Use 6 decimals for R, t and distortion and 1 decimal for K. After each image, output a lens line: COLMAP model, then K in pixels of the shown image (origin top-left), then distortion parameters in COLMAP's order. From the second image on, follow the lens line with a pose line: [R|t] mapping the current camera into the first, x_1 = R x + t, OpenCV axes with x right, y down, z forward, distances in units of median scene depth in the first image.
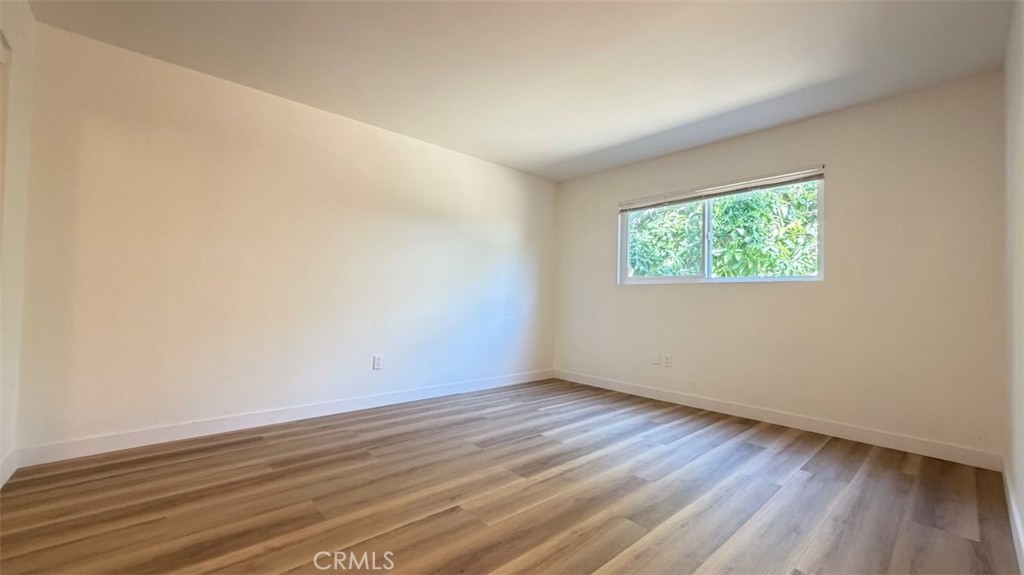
lens RADIAL K [[409.1, 0, 505.1], [0, 409.1, 291.9], [0, 0, 1]] dist [0.000806, 0.000550]
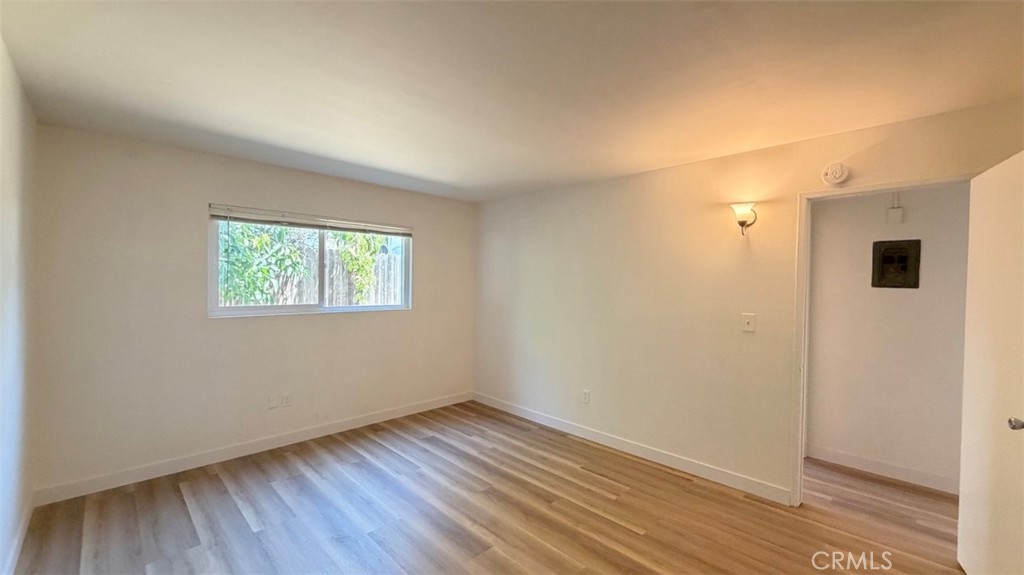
lens RADIAL K [[409.1, 0, 511.1], [0, 409.1, 292.0], [0, 0, 1]] dist [0.000806, 0.000550]
pose [[-0.056606, -0.045377, 0.997365, -0.741840], [-0.031104, 0.998562, 0.043666, -0.177759], [-0.997912, -0.028550, -0.057936, 0.811235]]
